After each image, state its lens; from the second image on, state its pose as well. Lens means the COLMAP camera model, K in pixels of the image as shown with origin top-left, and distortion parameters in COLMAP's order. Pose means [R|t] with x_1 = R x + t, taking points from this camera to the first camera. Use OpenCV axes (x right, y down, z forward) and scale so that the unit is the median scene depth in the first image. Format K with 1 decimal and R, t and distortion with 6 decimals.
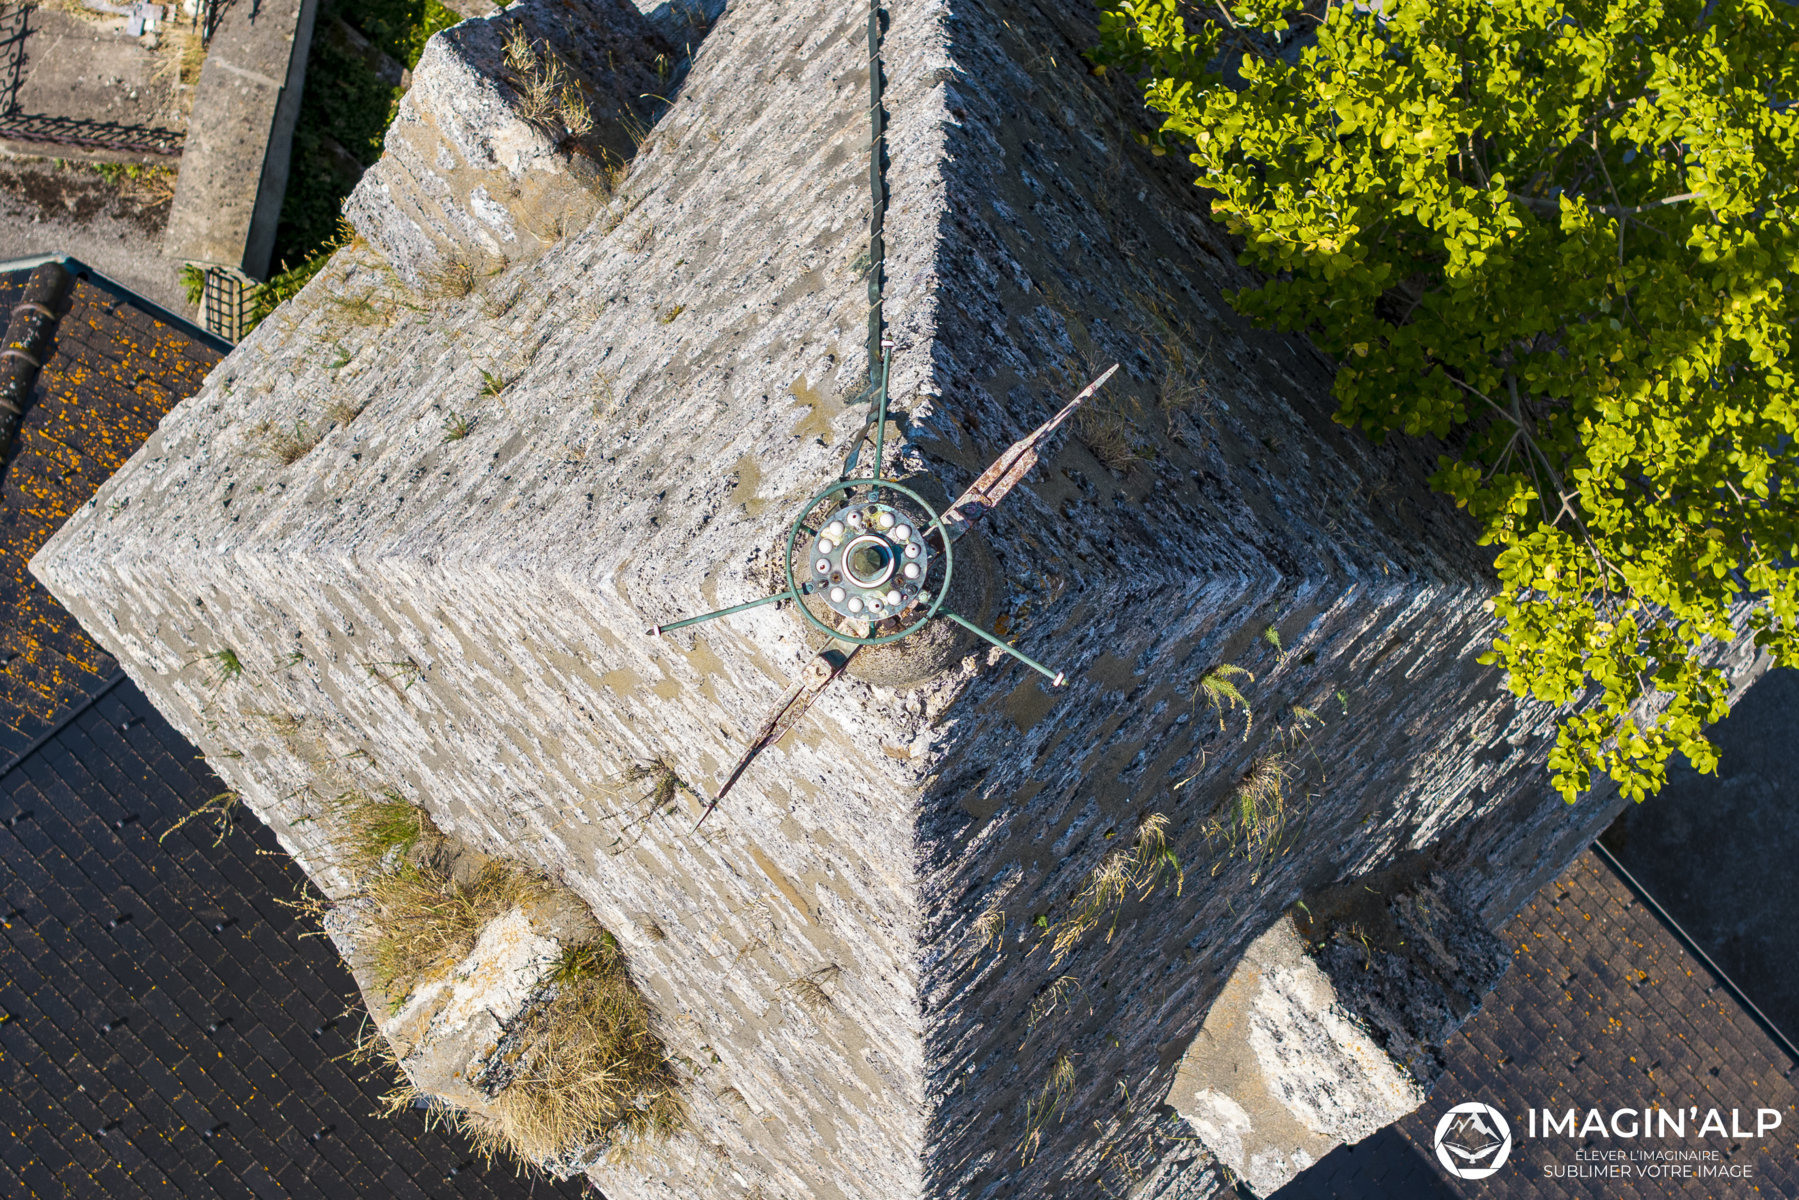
lens RADIAL K [[4315.2, 0, 887.5], [0, 4315.2, 595.6], [0, 0, 1]] dist [-0.117625, 0.000000]
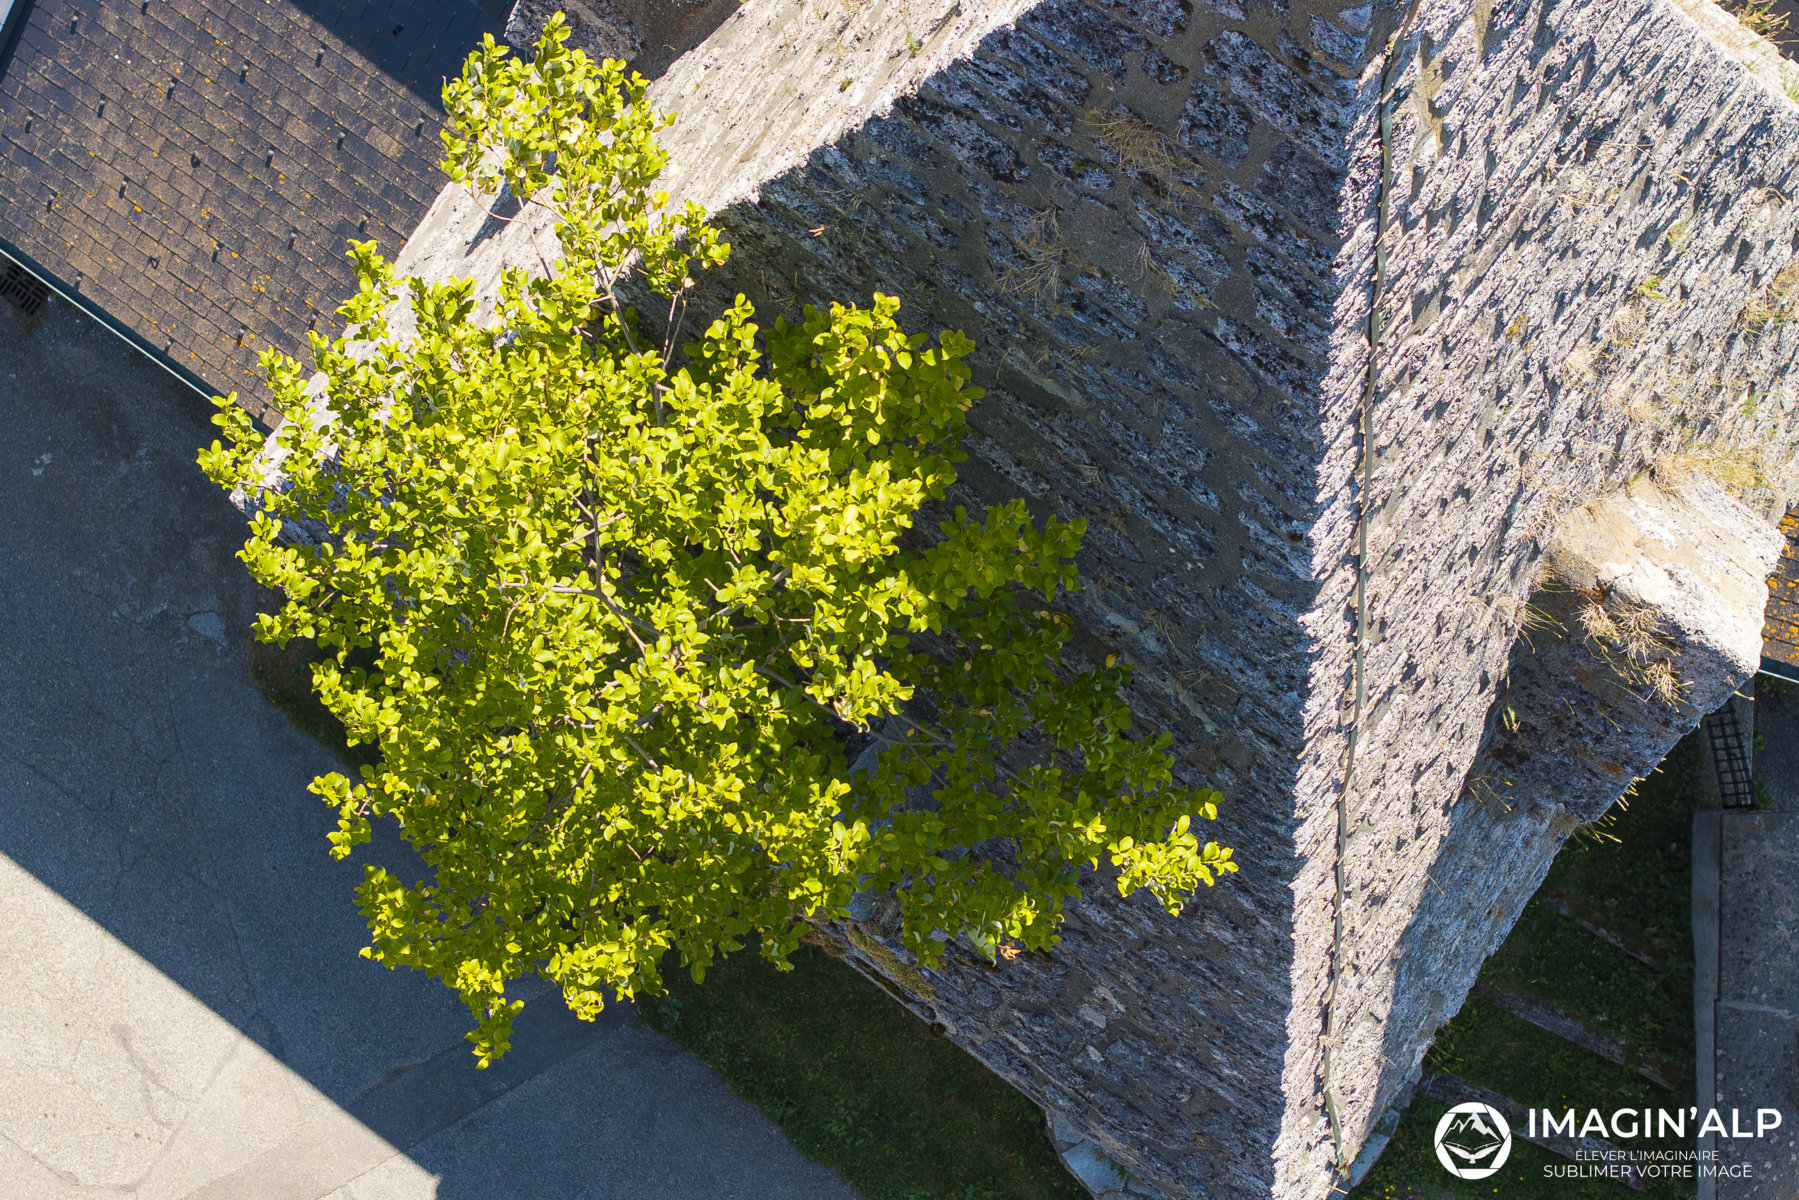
lens RADIAL K [[4315.2, 0, 895.2], [0, 4315.2, 595.4], [0, 0, 1]] dist [-0.117625, 0.000000]
pose [[-0.981675, 0.190379, -0.008352, 0.094429], [-0.190516, -0.979533, 0.064953, -0.136592], [0.004185, 0.065354, 0.997853, -0.002781]]
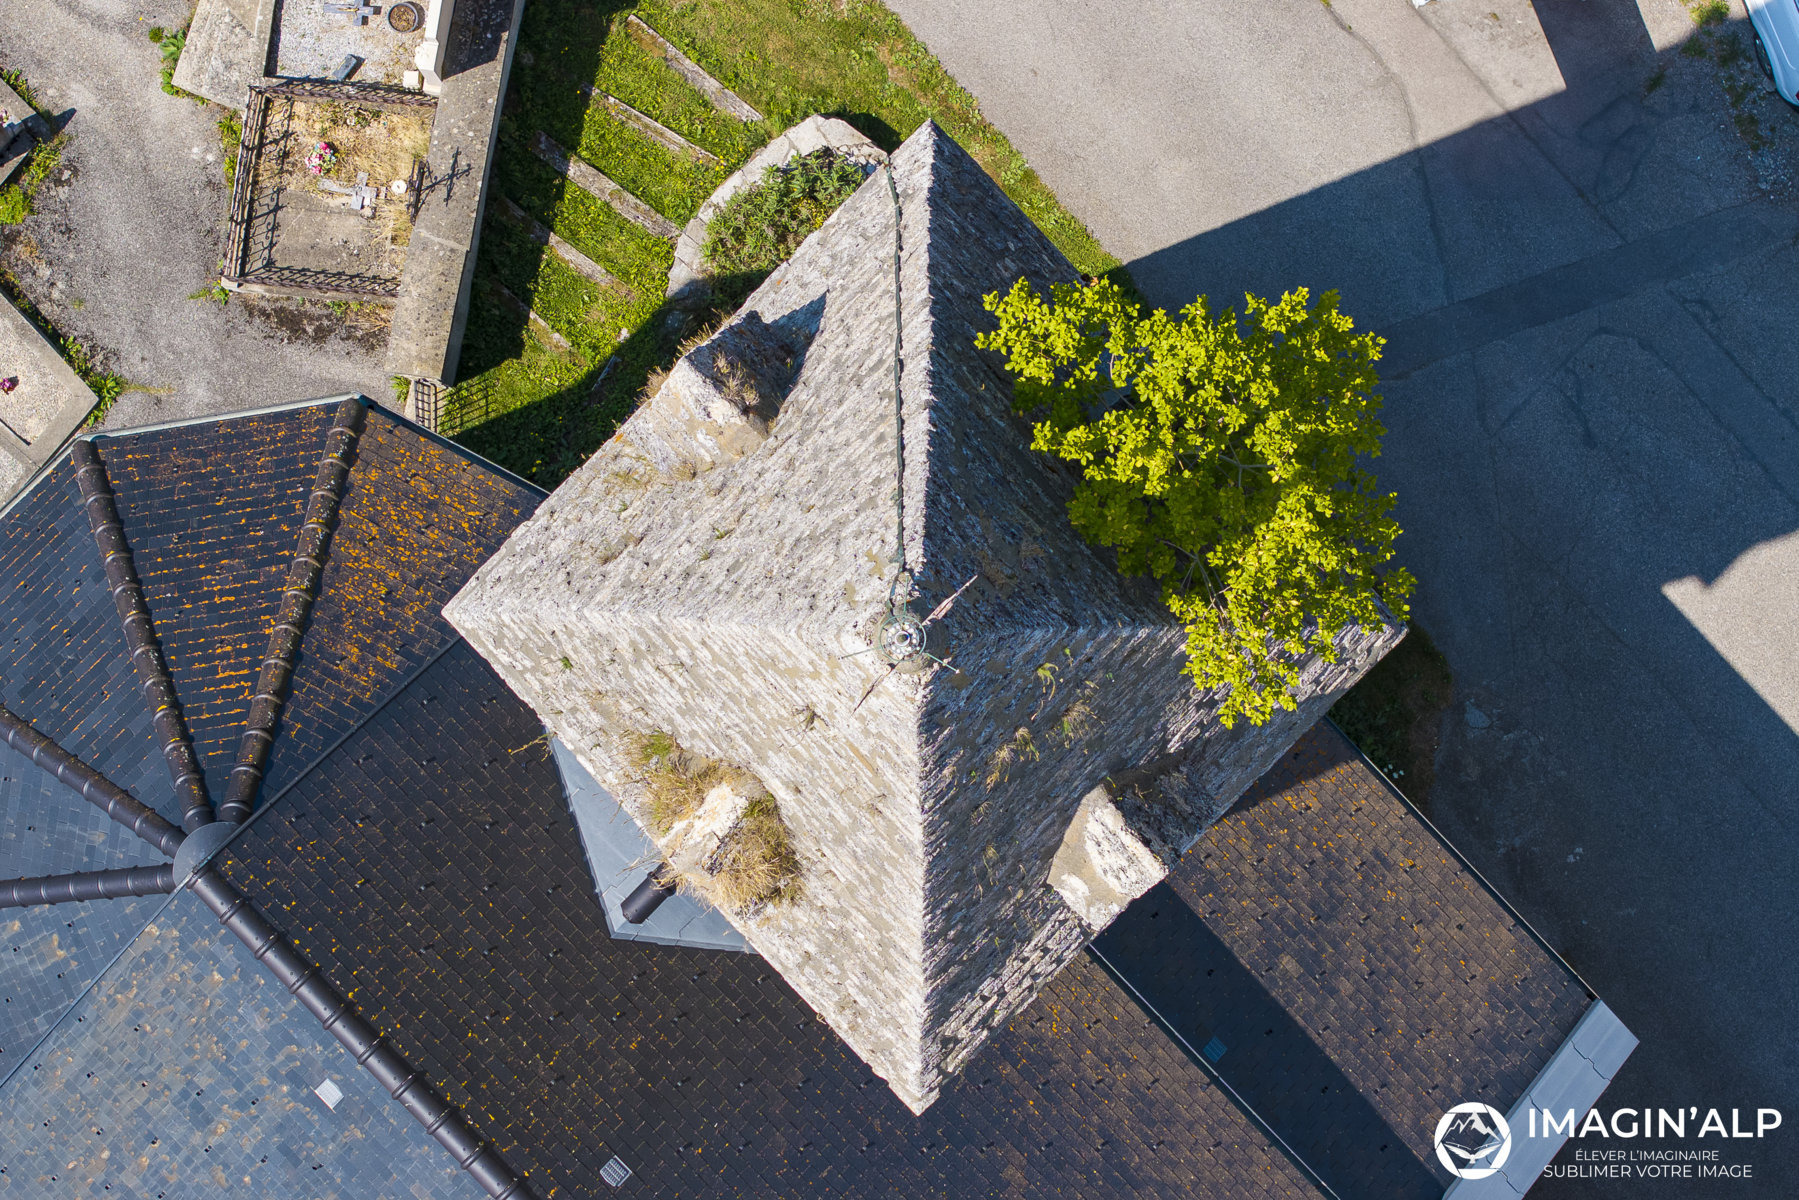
lens RADIAL K [[4315.2, 0, 901.2], [0, 4315.2, 603.7], [0, 0, 1]] dist [-0.117625, 0.000000]
pose [[0.999966, -0.008157, 0.001079, -0.003709], [0.008151, 0.999952, 0.005376, -0.022760], [-0.001122, -0.005367, 0.999985, -1.037746]]
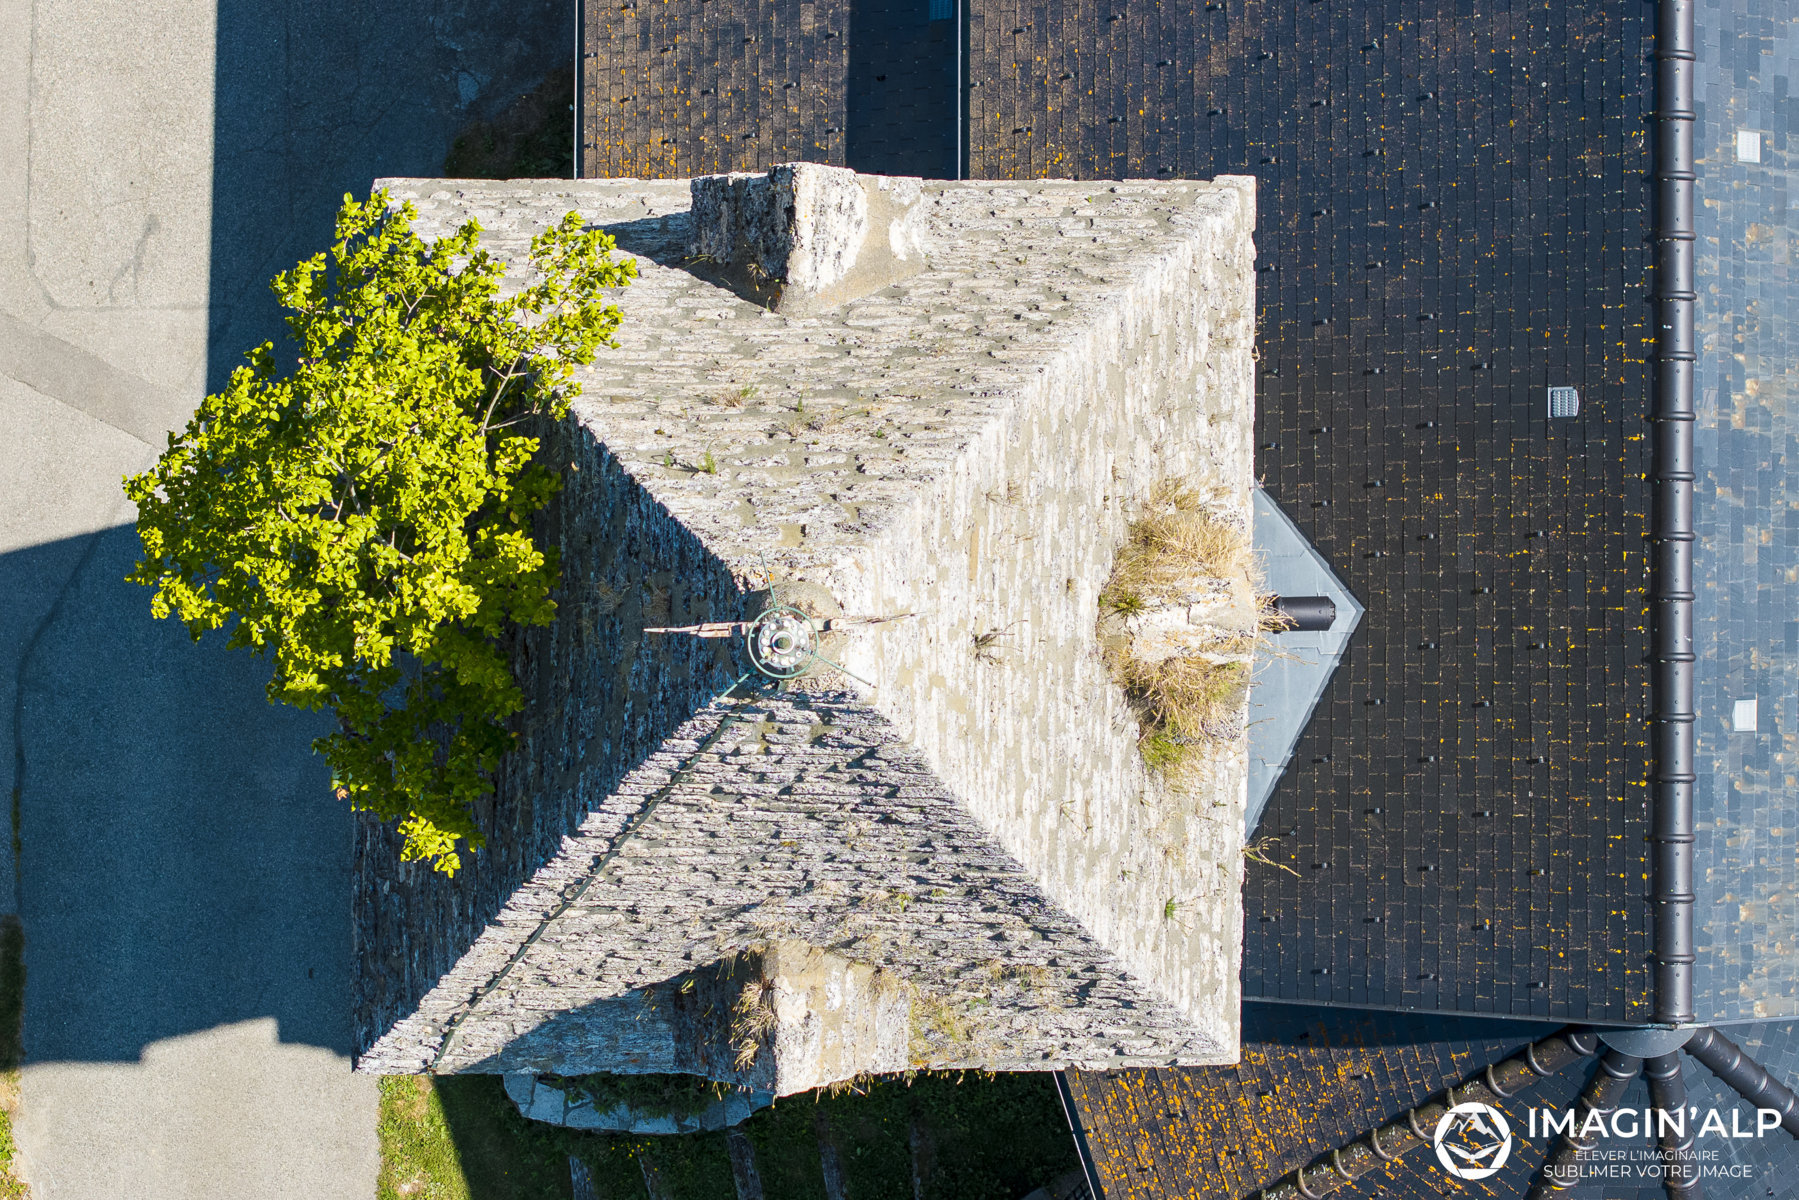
lens RADIAL K [[4315.2, 0, 889.8], [0, 4315.2, 600.7], [0, 0, 1]] dist [-0.117625, 0.000000]
pose [[-0.718851, -0.695139, 0.005854, -0.018112], [0.695158, -0.718784, 0.010297, 0.010096], [-0.002950, 0.011472, 0.999930, -0.551883]]
